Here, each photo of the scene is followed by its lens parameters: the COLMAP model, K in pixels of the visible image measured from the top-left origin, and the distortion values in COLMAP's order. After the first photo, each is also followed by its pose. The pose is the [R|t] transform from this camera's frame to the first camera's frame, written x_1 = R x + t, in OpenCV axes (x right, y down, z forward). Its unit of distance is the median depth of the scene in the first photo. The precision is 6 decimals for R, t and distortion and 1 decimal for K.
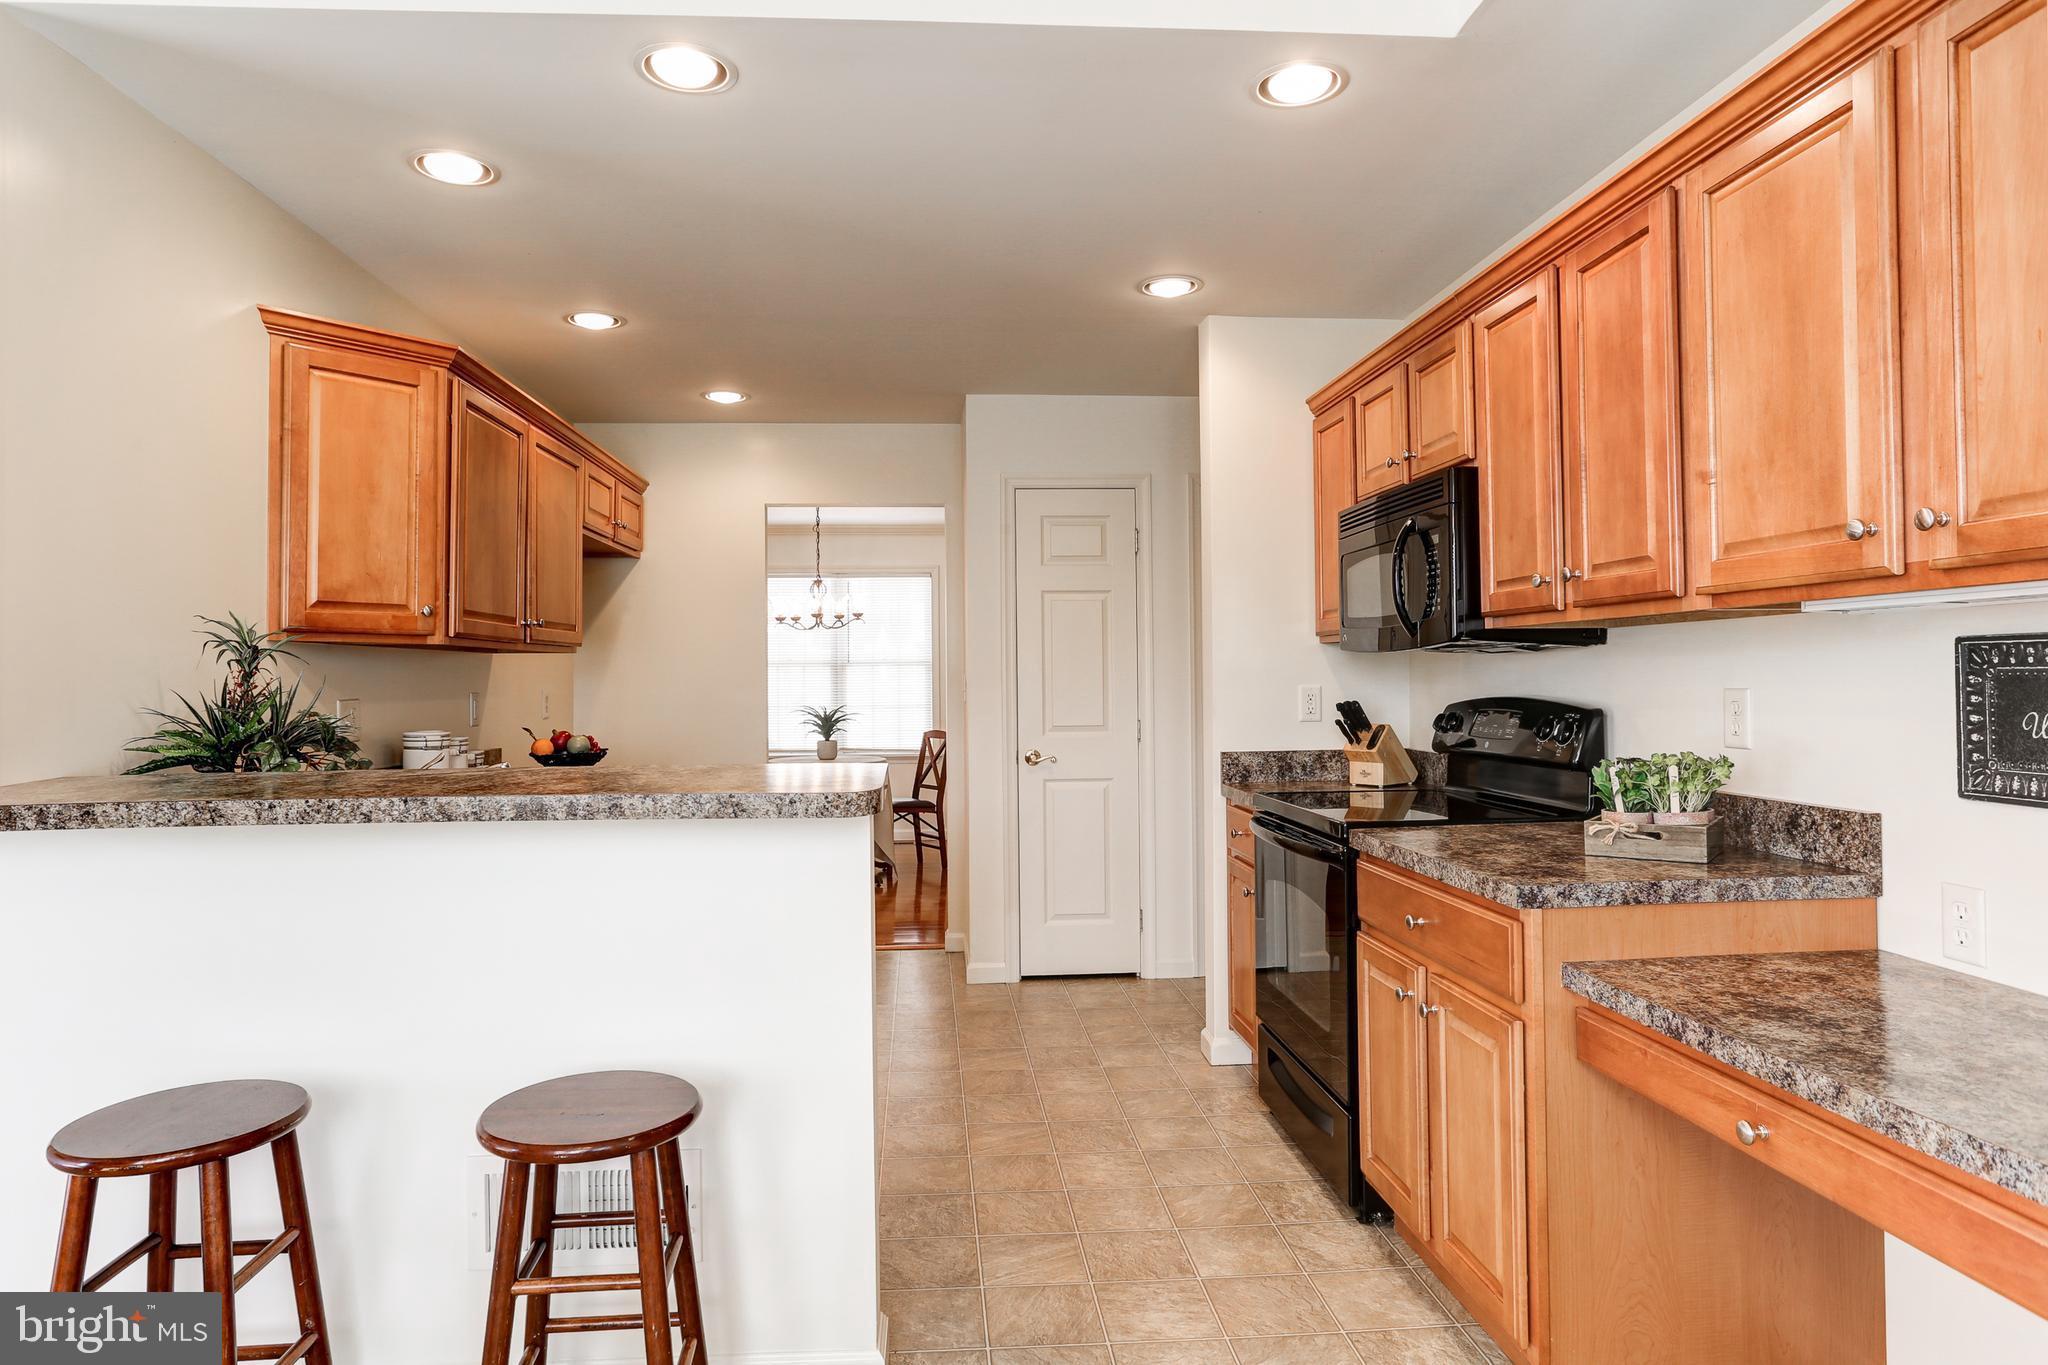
lens RADIAL K [[1195.1, 0, 1039.0], [0, 1195.1, 651.6], [0, 0, 1]] dist [-0.027264, -0.001079]
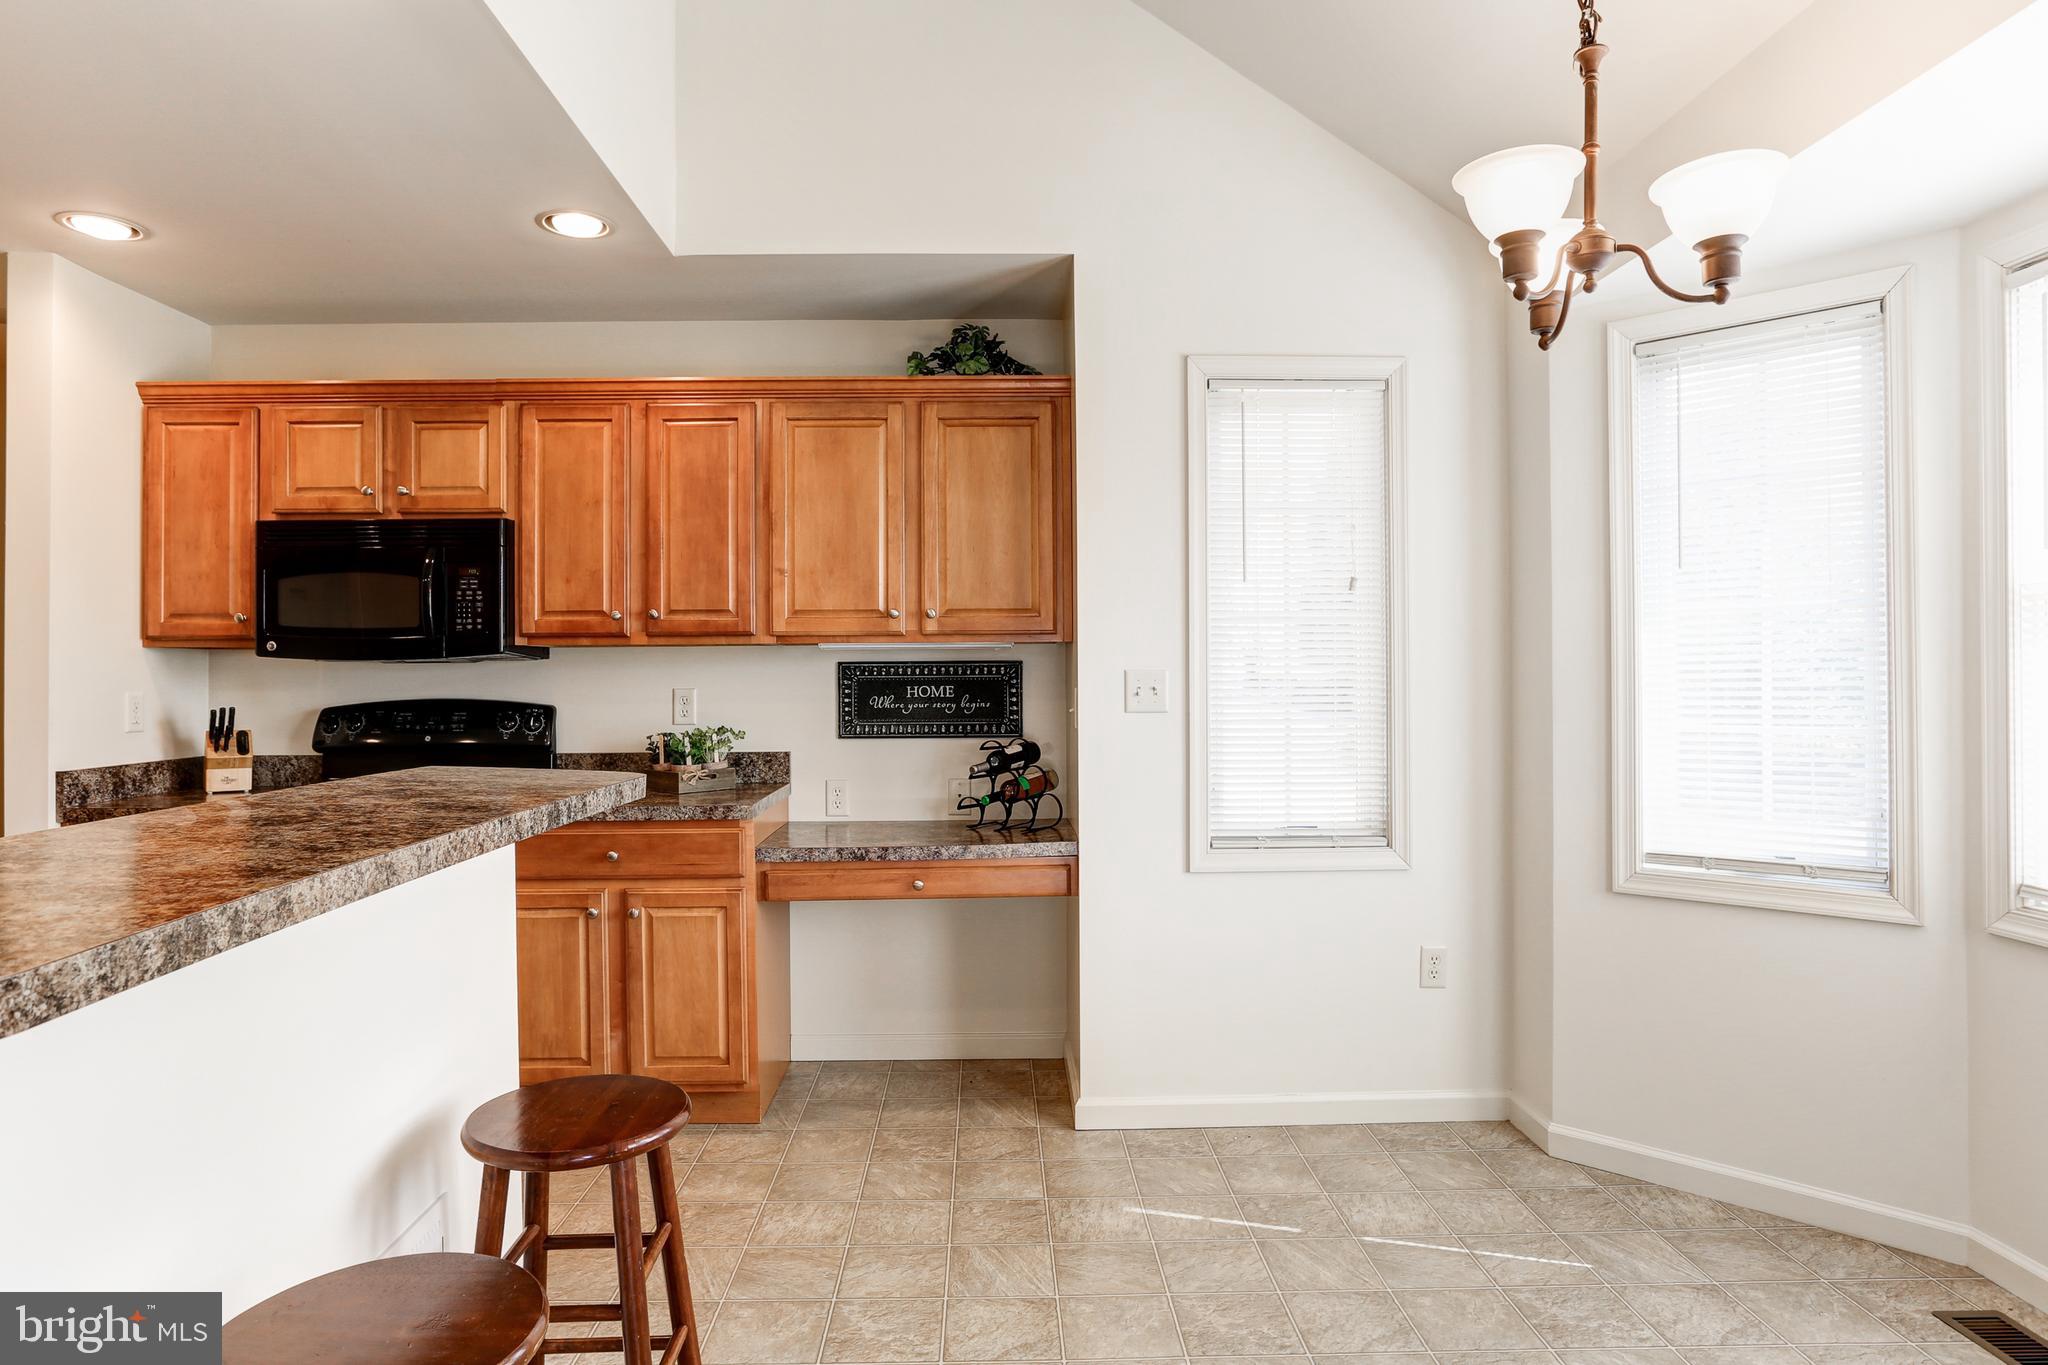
lens RADIAL K [[1195.1, 0, 1018.2], [0, 1195.1, 662.6], [0, 0, 1]] dist [-0.027264, -0.001079]
pose [[0.071936, 0.013440, 0.997319, -0.902688], [-0.016040, 0.999795, -0.012316, 0.006952], [-0.997280, -0.015111, 0.072137, 0.360693]]
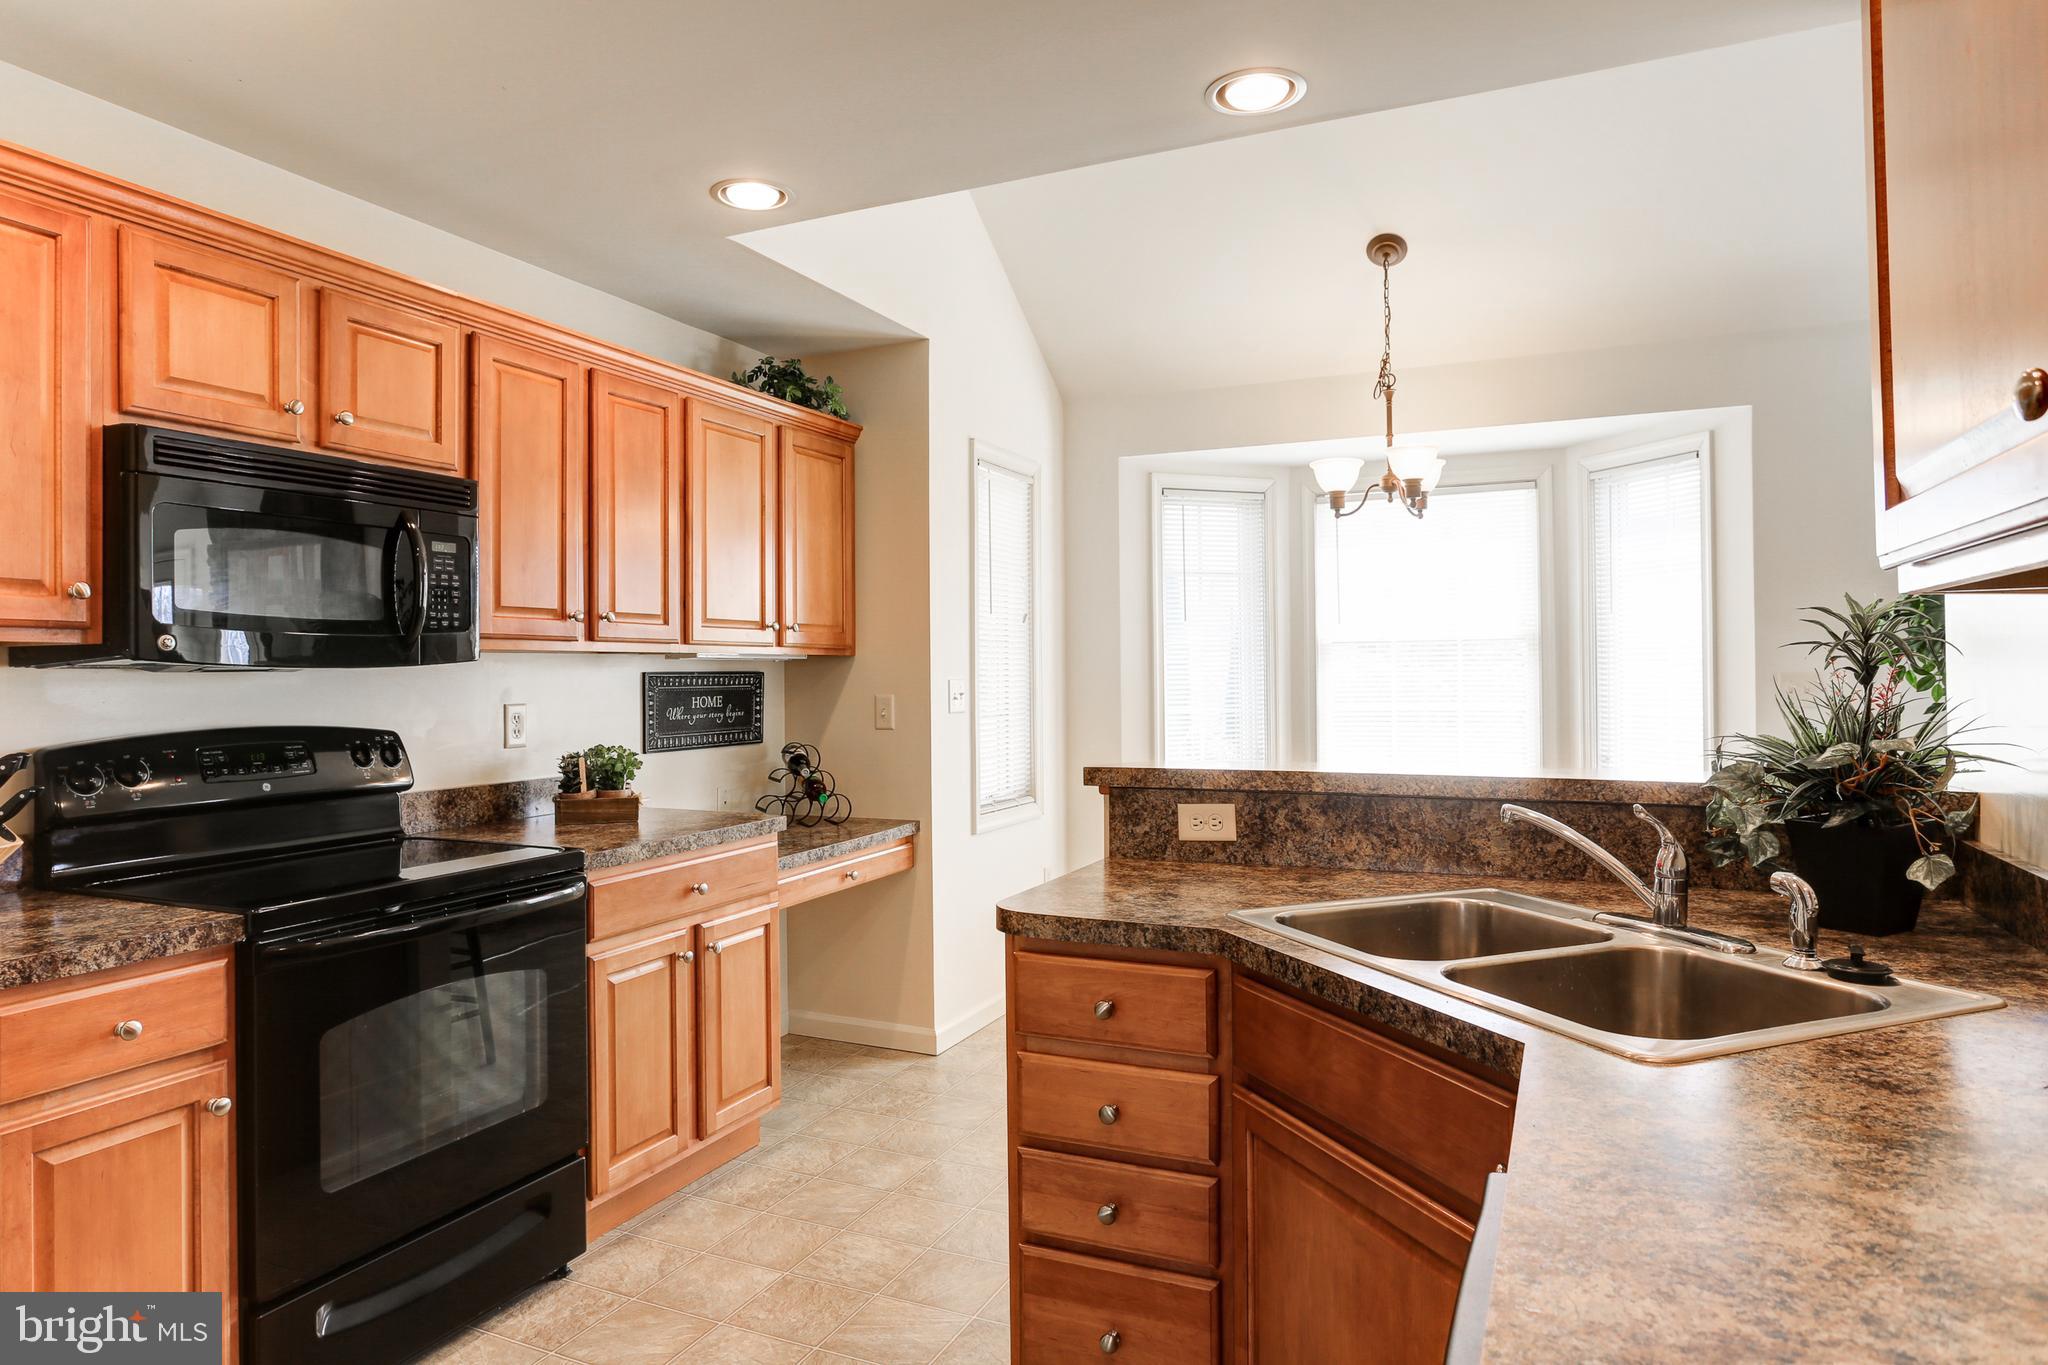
lens RADIAL K [[1229.0, 0, 1032.5], [0, 1229.0, 669.5], [0, 0, 1]] dist [-0.010065, -0.001700]
pose [[-0.868410, 0.013026, 0.495675, -0.543315], [0.001785, 0.999731, -0.023145, 0.022036], [-0.495843, -0.019215, -0.868200, 1.682643]]
